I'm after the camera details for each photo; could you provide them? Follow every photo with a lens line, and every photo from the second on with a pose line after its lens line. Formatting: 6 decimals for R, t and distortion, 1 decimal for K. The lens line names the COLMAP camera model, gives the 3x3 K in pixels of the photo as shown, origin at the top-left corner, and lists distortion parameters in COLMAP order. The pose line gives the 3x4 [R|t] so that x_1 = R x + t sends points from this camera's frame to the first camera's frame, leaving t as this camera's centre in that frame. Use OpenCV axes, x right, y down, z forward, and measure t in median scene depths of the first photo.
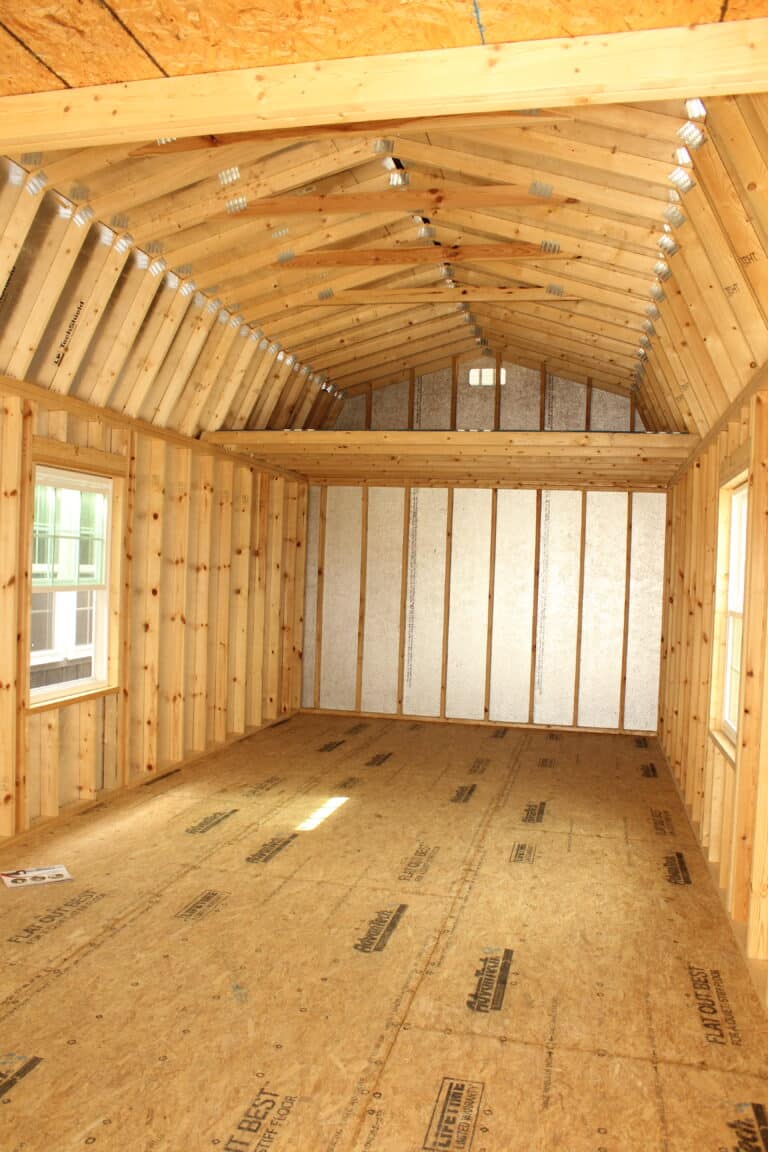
lens RADIAL K [[955.8, 0, 384.0], [0, 955.8, 576.0], [0, 0, 1]] dist [-0.184113, 0.170064]
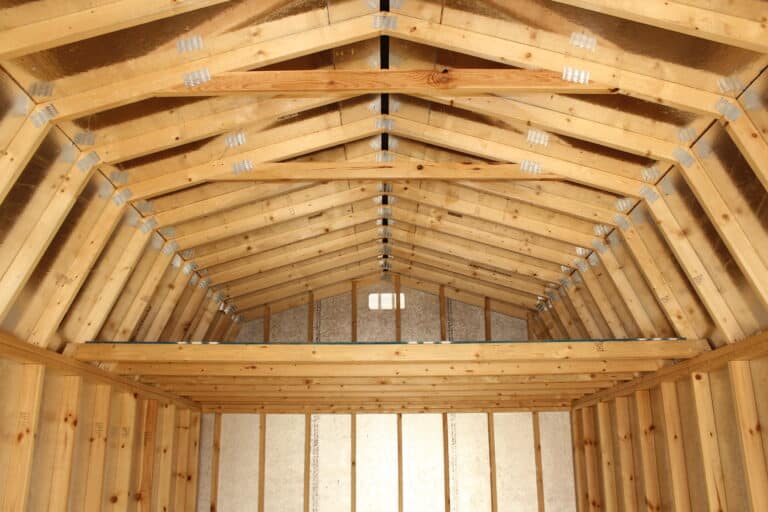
lens RADIAL K [[637.2, 0, 383.2], [0, 637.2, 275.2], [0, 0, 1]] dist [-0.184113, 0.170064]
pose [[0.976758, 0.023205, 0.213085, -0.040959], [0.040672, 0.955997, -0.290545, -0.041753], [-0.210450, 0.292459, 0.932834, 0.375666]]
